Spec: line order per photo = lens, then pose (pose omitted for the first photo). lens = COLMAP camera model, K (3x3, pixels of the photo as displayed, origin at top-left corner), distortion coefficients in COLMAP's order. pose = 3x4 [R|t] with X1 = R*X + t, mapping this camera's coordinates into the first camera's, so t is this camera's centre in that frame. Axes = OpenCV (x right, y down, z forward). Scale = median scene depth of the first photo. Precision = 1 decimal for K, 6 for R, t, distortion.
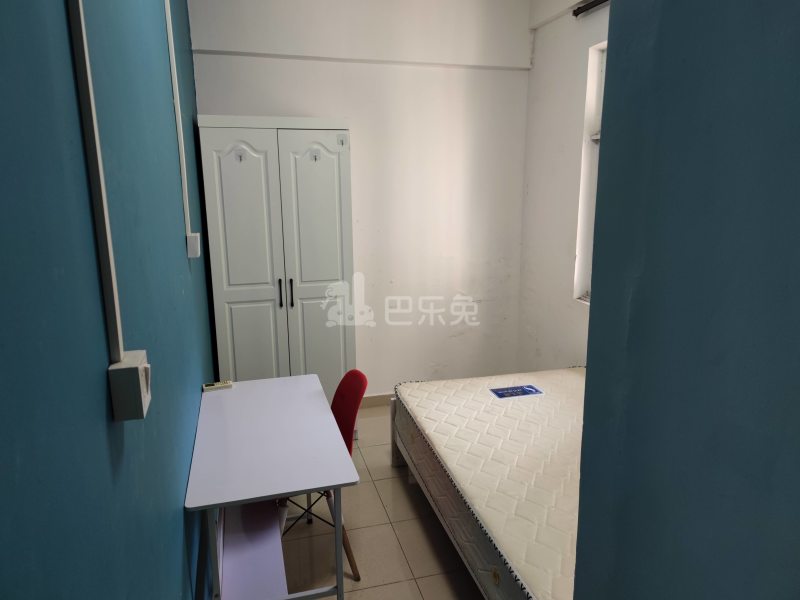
lens RADIAL K [[576.4, 0, 400.0], [0, 576.4, 300.0], [0, 0, 1]] dist [0.029825, -0.005744]
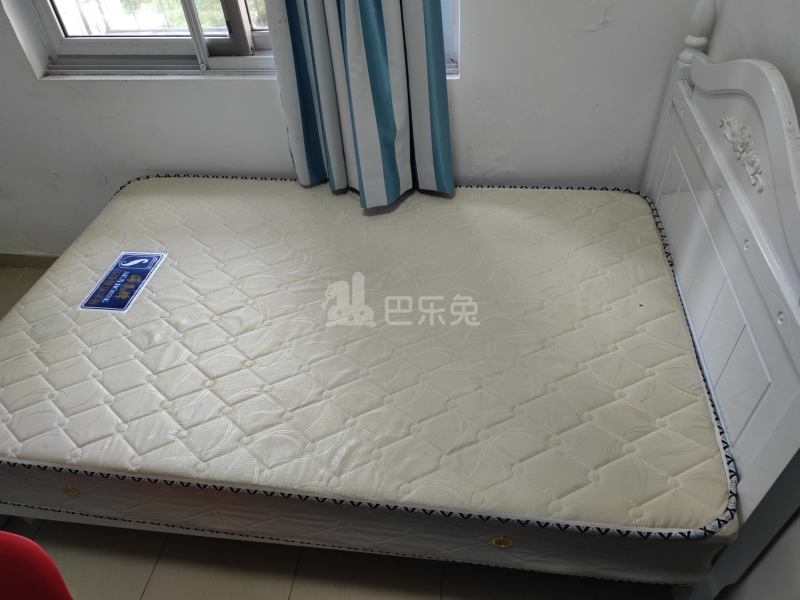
lens RADIAL K [[576.4, 0, 400.0], [0, 576.4, 300.0], [0, 0, 1]] dist [0.029825, -0.005744]
pose [[0.399235, -0.641262, 0.655282, -0.076127], [0.263777, 0.764829, 0.587757, -0.088802], [-0.878085, -0.061805, 0.474496, 0.464768]]
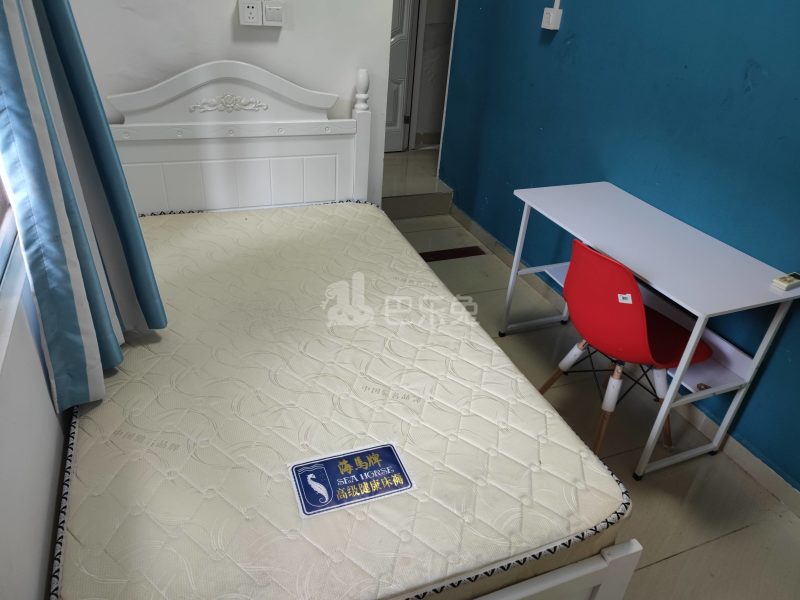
lens RADIAL K [[576.4, 0, 400.0], [0, 576.4, 300.0], [0, 0, 1]] dist [0.029825, -0.005744]
pose [[-0.990331, 0.000096, -0.138727, 0.215170], [-0.095486, 0.724953, 0.682148, -0.224644], [0.100636, 0.688798, -0.717934, 1.169816]]
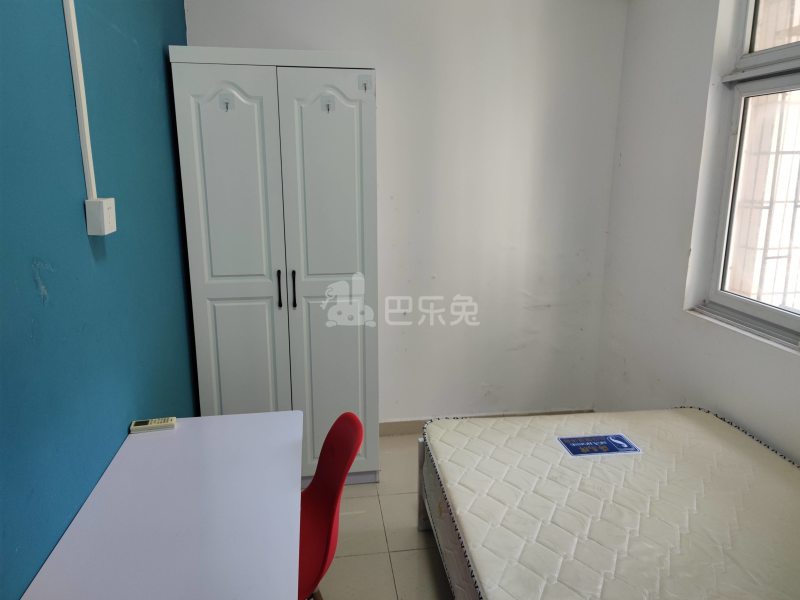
lens RADIAL K [[576.4, 0, 400.0], [0, 576.4, 300.0], [0, 0, 1]] dist [0.029825, -0.005744]
pose [[0.992662, 0.035673, -0.115538, 0.039301], [-0.033768, 0.999260, 0.018399, -0.017390], [0.116109, -0.014362, 0.993133, 0.279222]]
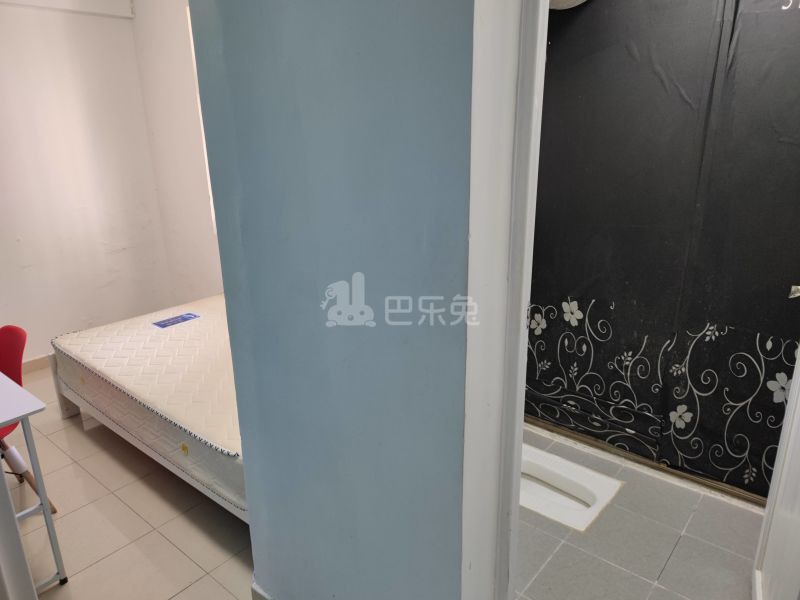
lens RADIAL K [[576.4, 0, 400.0], [0, 576.4, 300.0], [0, 0, 1]] dist [0.029825, -0.005744]
pose [[0.822102, -0.181524, 0.539627, -0.042615], [0.131079, 0.982696, 0.130872, 0.026979], [-0.554046, -0.036856, 0.831670, -0.177486]]
